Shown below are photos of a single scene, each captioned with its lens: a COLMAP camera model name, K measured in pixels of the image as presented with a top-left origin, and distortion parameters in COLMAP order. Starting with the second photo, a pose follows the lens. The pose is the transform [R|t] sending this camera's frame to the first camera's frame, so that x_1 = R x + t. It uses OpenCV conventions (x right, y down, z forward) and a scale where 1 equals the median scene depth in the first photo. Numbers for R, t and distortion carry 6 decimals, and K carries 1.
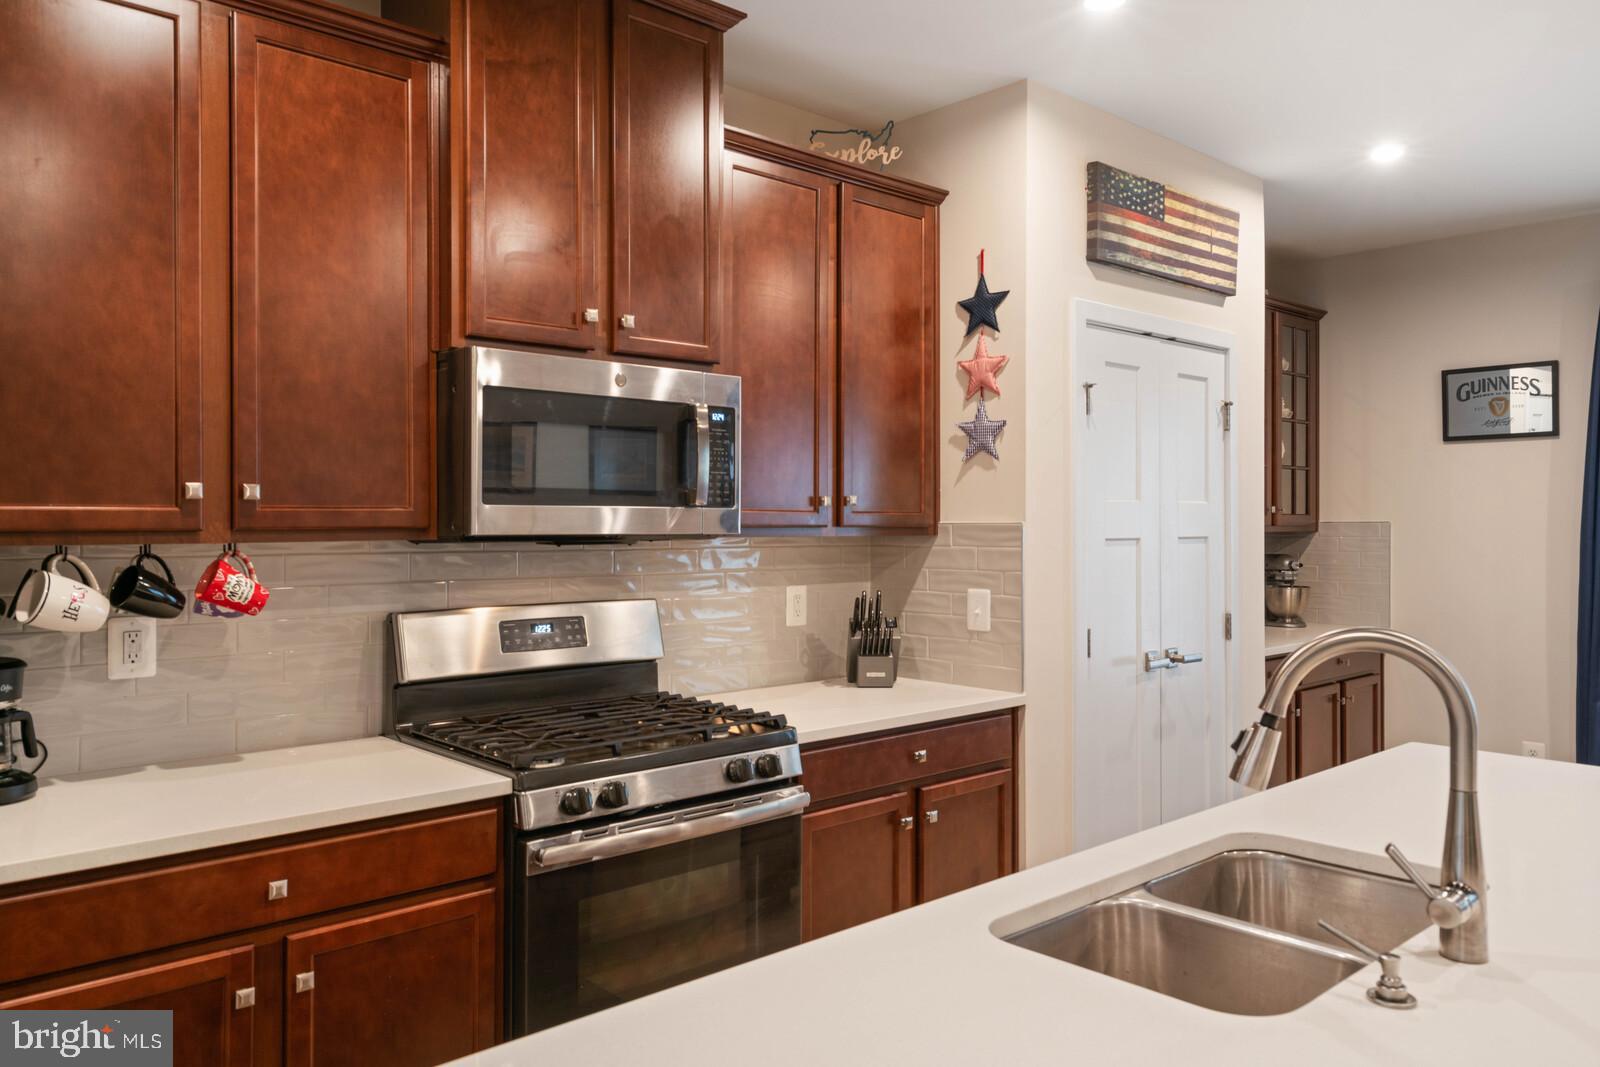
lens RADIAL K [[1182.9, 0, 800.0], [0, 1182.9, 533.5], [0, 0, 1]] dist [0.004543, 0.000779]
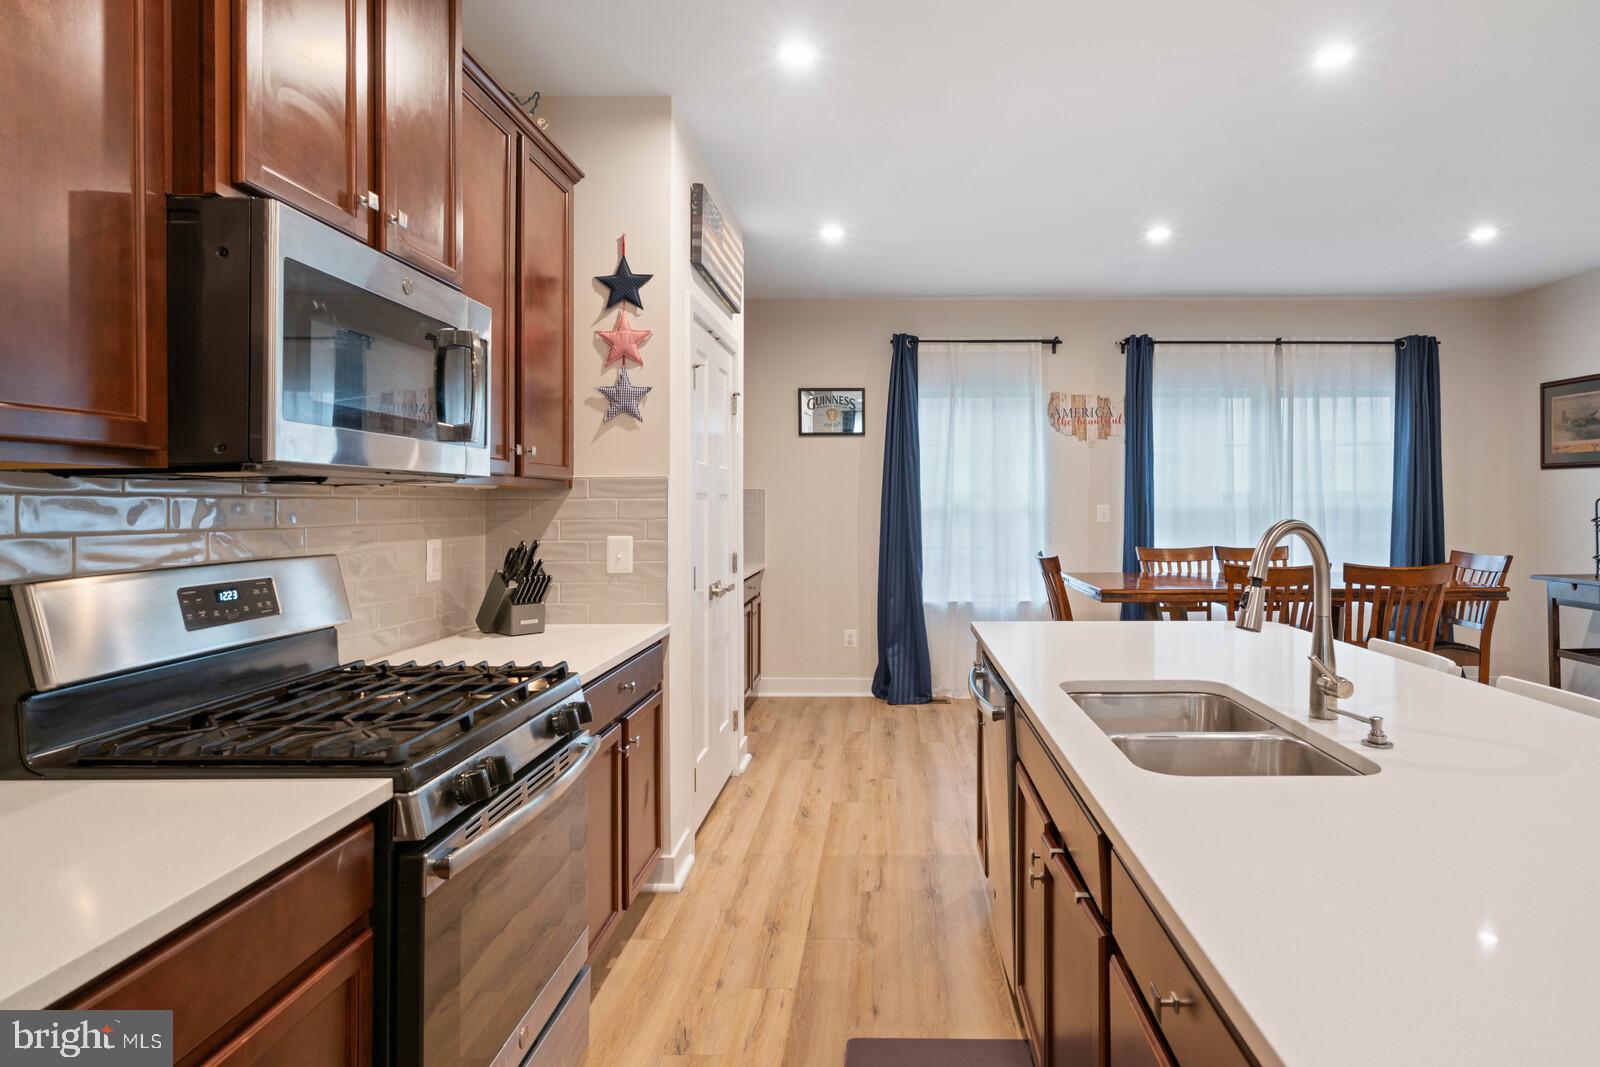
lens RADIAL K [[885.8, 0, 862.7], [0, 885.8, 507.8], [0, 0, 1]] dist [-0.001390, -0.000196]
pose [[0.663868, -0.003762, 0.747840, -0.323306], [0.011303, 0.999924, -0.005004, 0.027055], [-0.747764, 0.011775, 0.663860, 0.270873]]
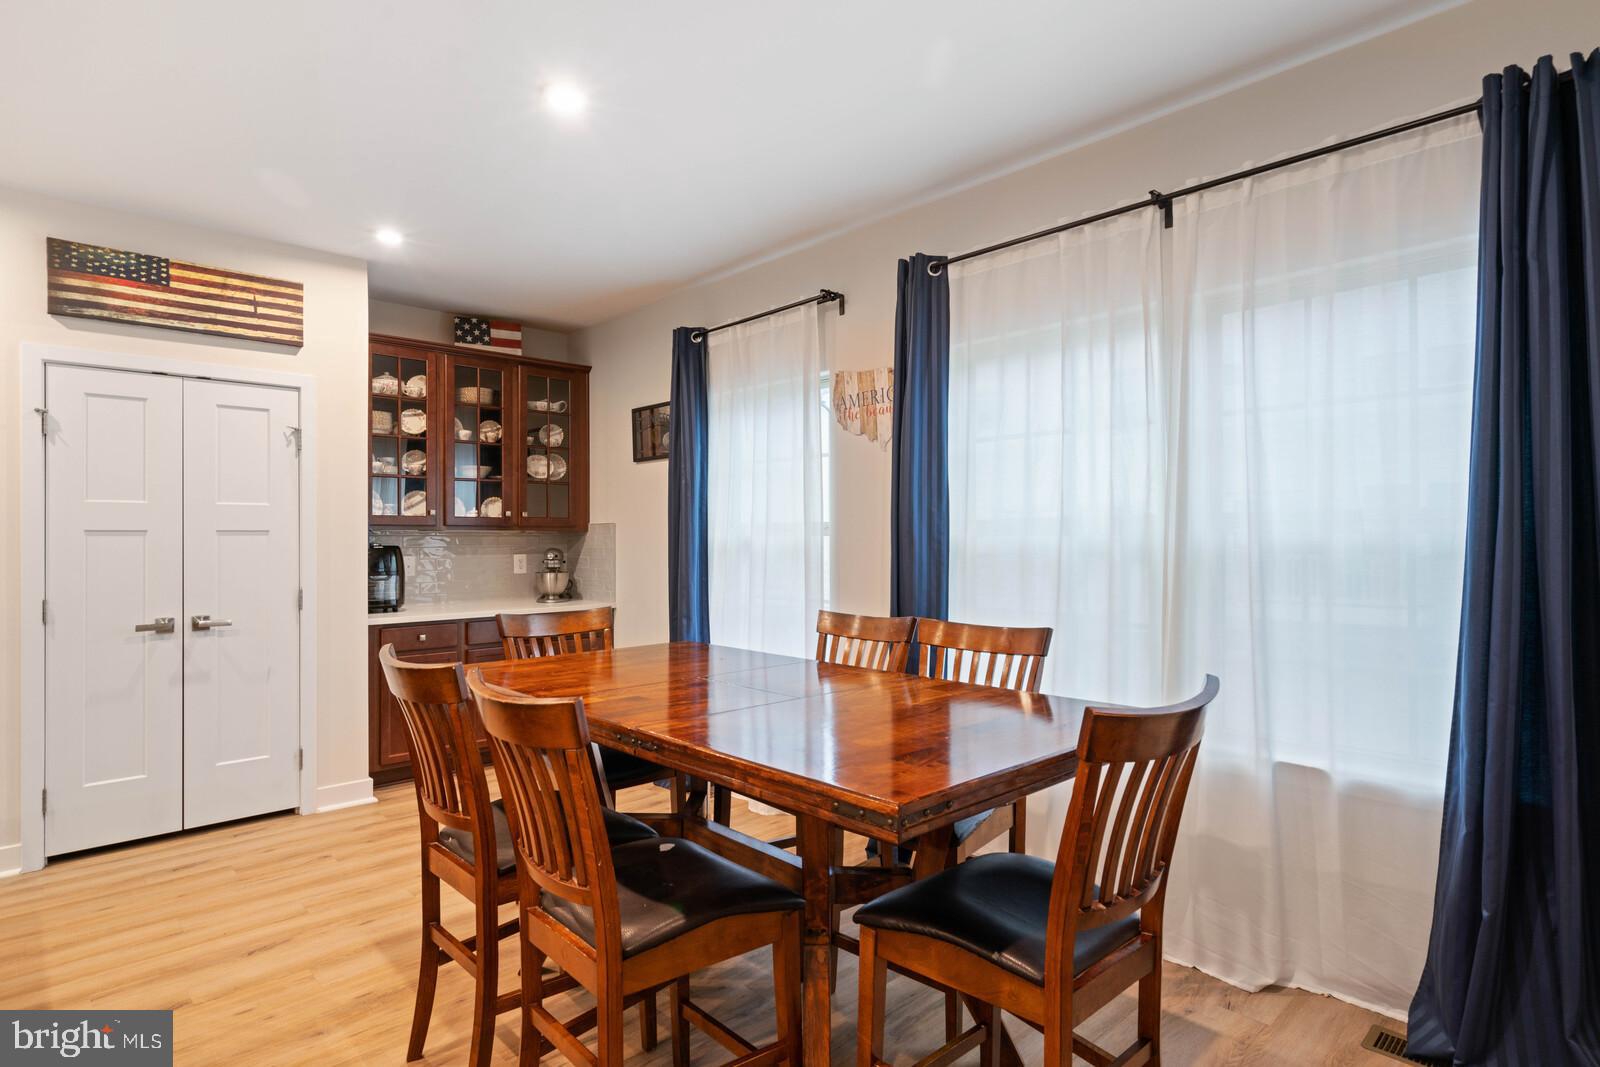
lens RADIAL K [[826.6, 0, 832.4], [0, 826.6, 534.3], [0, 0, 1]] dist [0.000410, 0.000872]
pose [[0.999529, -0.005334, 0.030213, 1.021084], [0.005732, 0.999898, -0.013090, 0.024081], [-0.030140, 0.013257, 0.999458, 0.077366]]
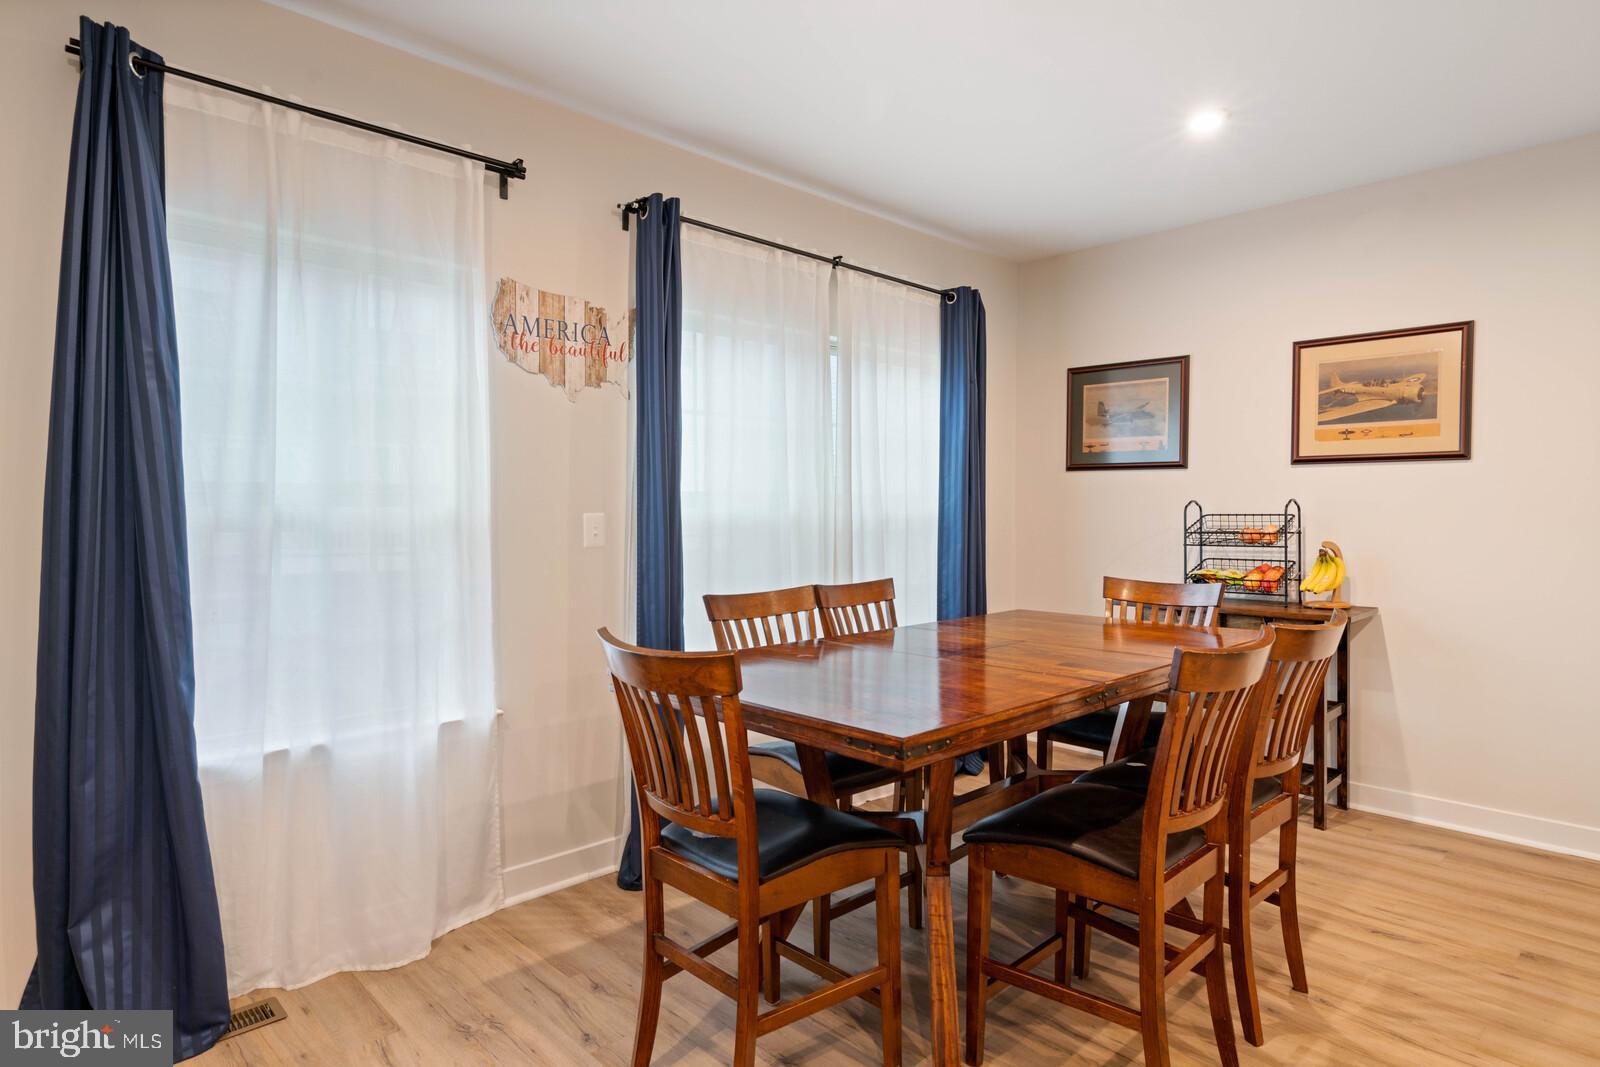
lens RADIAL K [[905.4, 0, 800.0], [0, 905.4, 533.5], [0, 0, 1]] dist [0.001662, 0.001217]
pose [[-0.026619, -0.028185, 0.999248, 0.284887], [0.009951, 0.999545, 0.028459, 0.015686], [-0.999596, 0.010701, -0.026327, 0.821862]]
